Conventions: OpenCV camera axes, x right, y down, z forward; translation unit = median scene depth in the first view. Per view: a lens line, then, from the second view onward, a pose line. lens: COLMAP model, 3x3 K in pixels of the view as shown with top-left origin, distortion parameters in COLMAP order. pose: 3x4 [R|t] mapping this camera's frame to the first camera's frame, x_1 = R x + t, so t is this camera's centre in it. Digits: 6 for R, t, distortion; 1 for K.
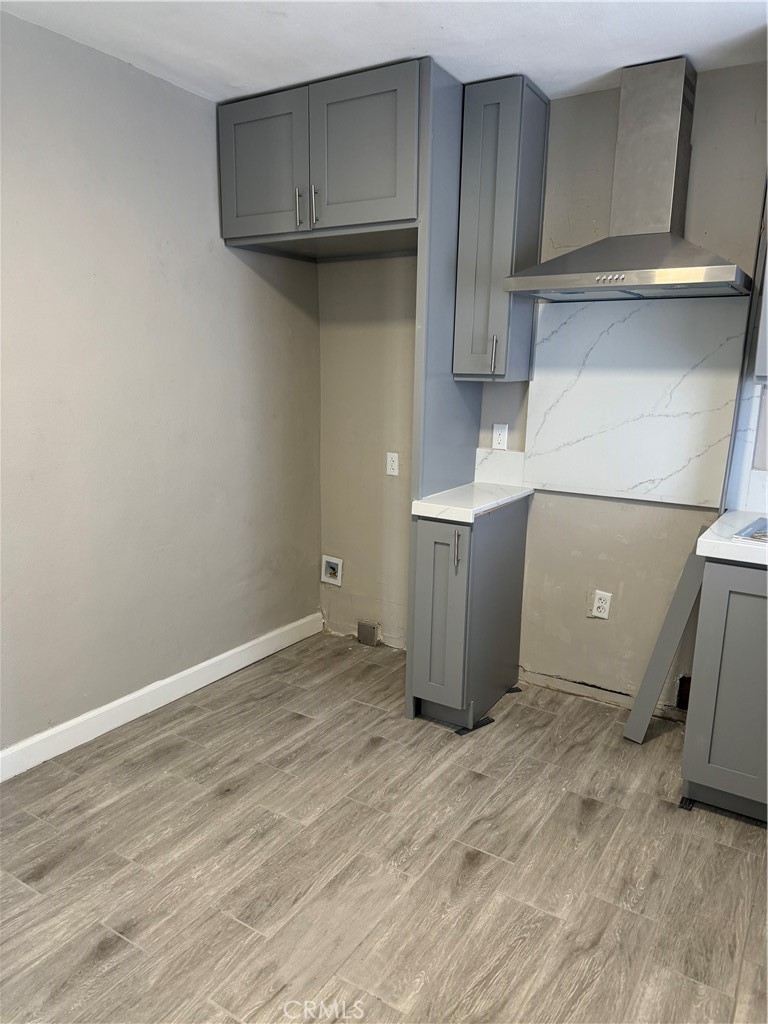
lens RADIAL K [[719.9, 0, 389.8], [0, 719.9, 516.3], [0, 0, 1]] dist [0.063285, -0.078767]
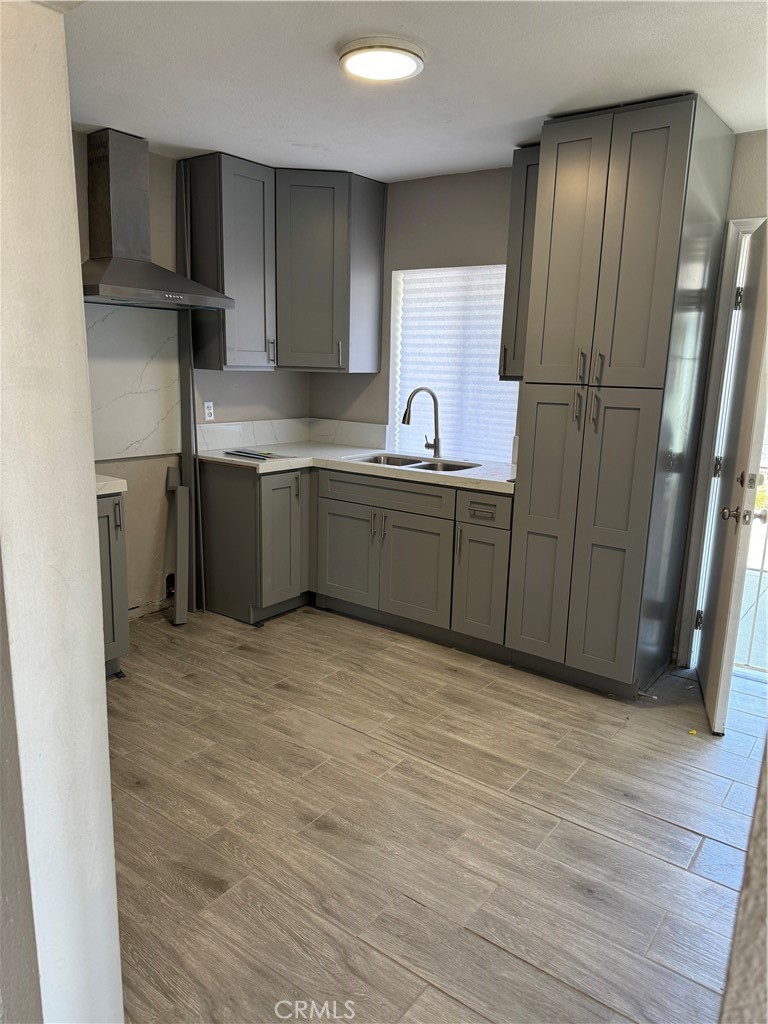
lens RADIAL K [[719.9, 0, 383.6], [0, 719.9, 511.5], [0, 0, 1]] dist [0.063285, -0.078767]
pose [[0.080238, -0.217629, 0.972728, -1.159860], [0.177223, 0.963441, 0.200932, -0.139447], [-0.980894, 0.156268, 0.115873, 0.509975]]
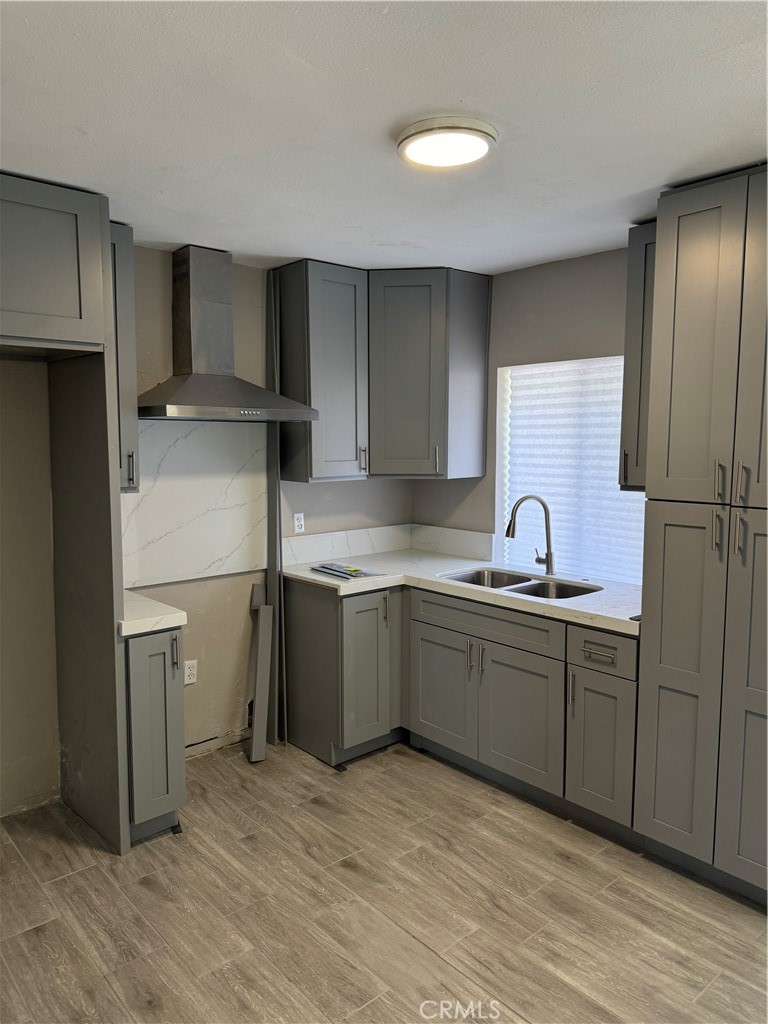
lens RADIAL K [[719.9, 0, 378.5], [0, 719.9, 512.3], [0, 0, 1]] dist [0.063285, -0.078767]
pose [[0.284731, -0.116707, 0.951477, -0.927979], [0.201945, 0.977589, 0.059477, -0.182452], [-0.937095, 0.175211, 0.301918, 0.419995]]
